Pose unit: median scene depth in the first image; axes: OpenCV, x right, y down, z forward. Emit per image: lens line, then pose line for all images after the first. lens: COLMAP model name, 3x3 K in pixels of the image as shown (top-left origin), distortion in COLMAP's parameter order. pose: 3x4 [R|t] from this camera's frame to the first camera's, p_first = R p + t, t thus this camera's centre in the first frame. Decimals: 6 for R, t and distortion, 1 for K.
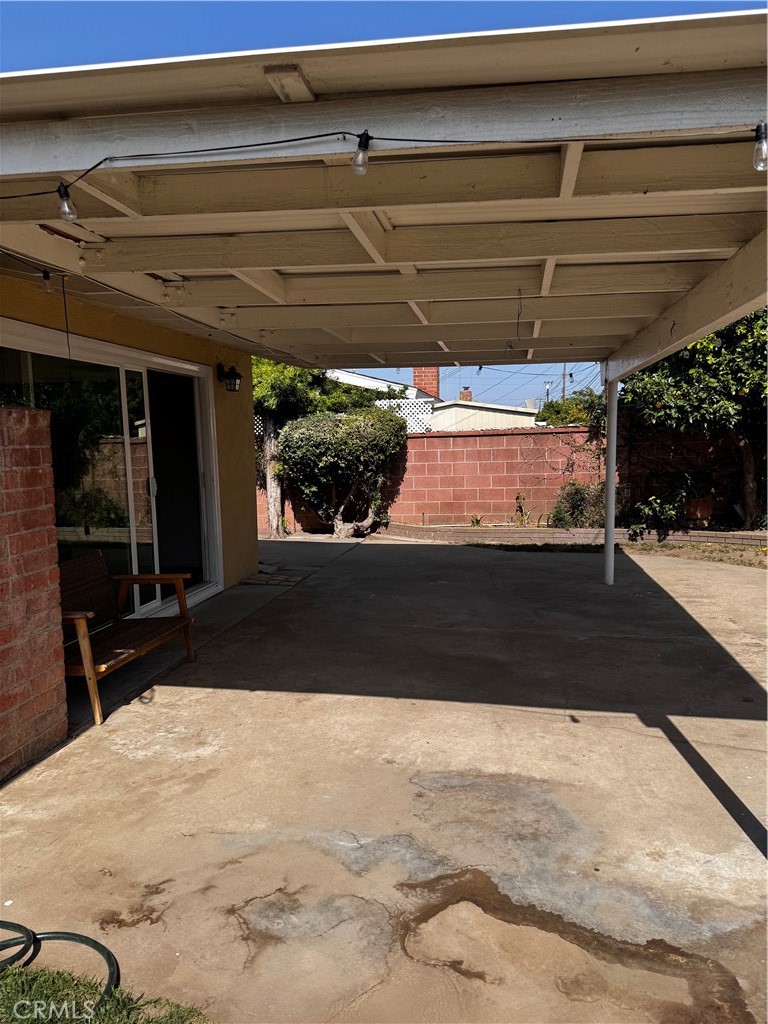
lens RADIAL K [[750.5, 0, 382.5], [0, 750.5, 516.6], [0, 0, 1]] dist [0.005061, -0.001893]
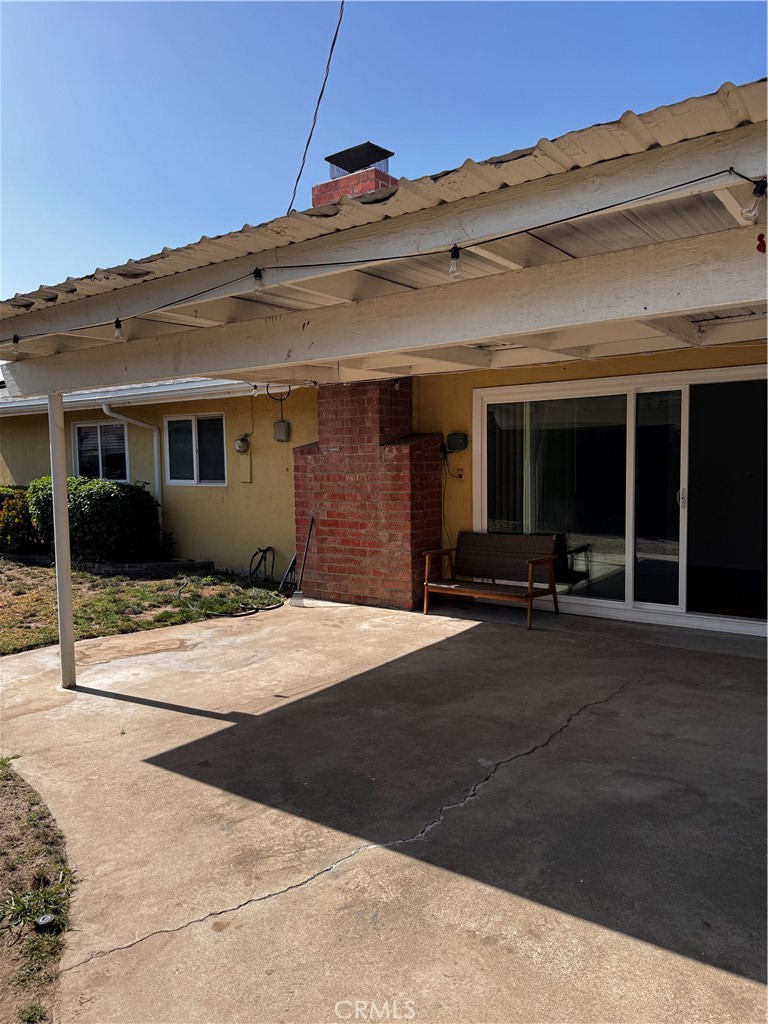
lens RADIAL K [[724.0, 0, 384.7], [0, 724.0, 494.7], [0, 0, 1]] dist [0.021484, -0.034657]
pose [[-0.431381, 0.074304, -0.899105, 1.256699], [-0.074028, 0.990326, 0.117361, -0.216909], [0.899127, 0.117186, -0.421708, 1.655763]]
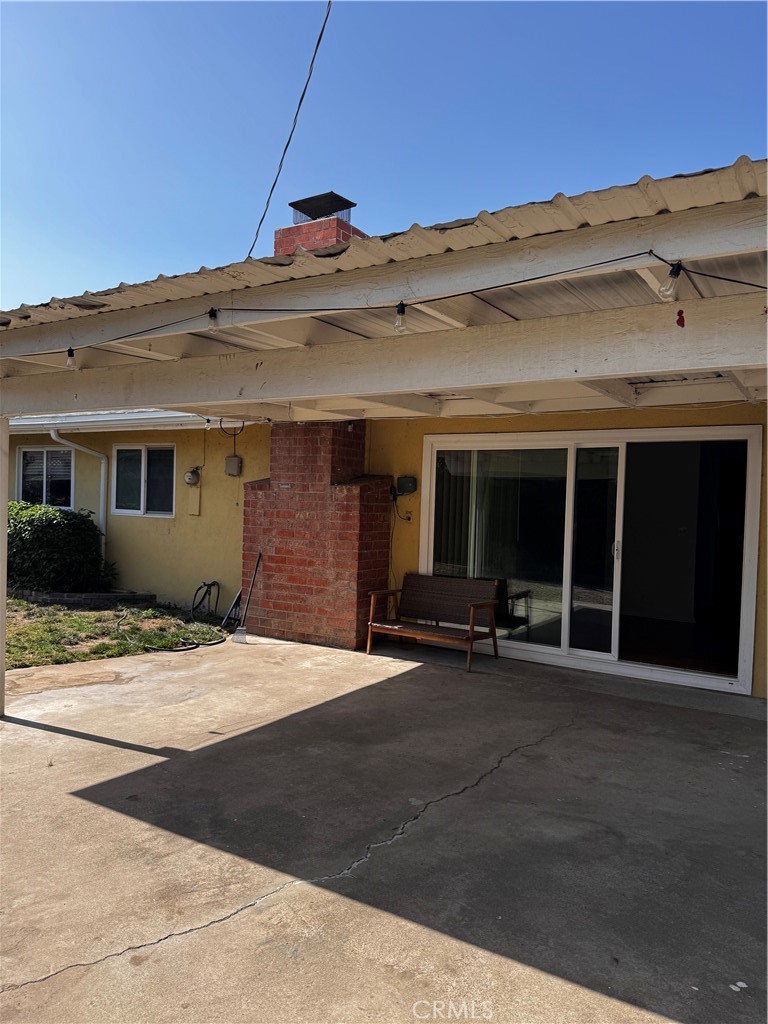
lens RADIAL K [[724.0, 0, 391.6], [0, 724.0, 506.9], [0, 0, 1]] dist [0.021484, -0.034657]
pose [[-0.366064, 0.020166, -0.930371, 1.273628], [-0.126385, 0.989425, 0.071174, -0.220592], [0.921967, 0.143639, -0.359644, 1.675618]]
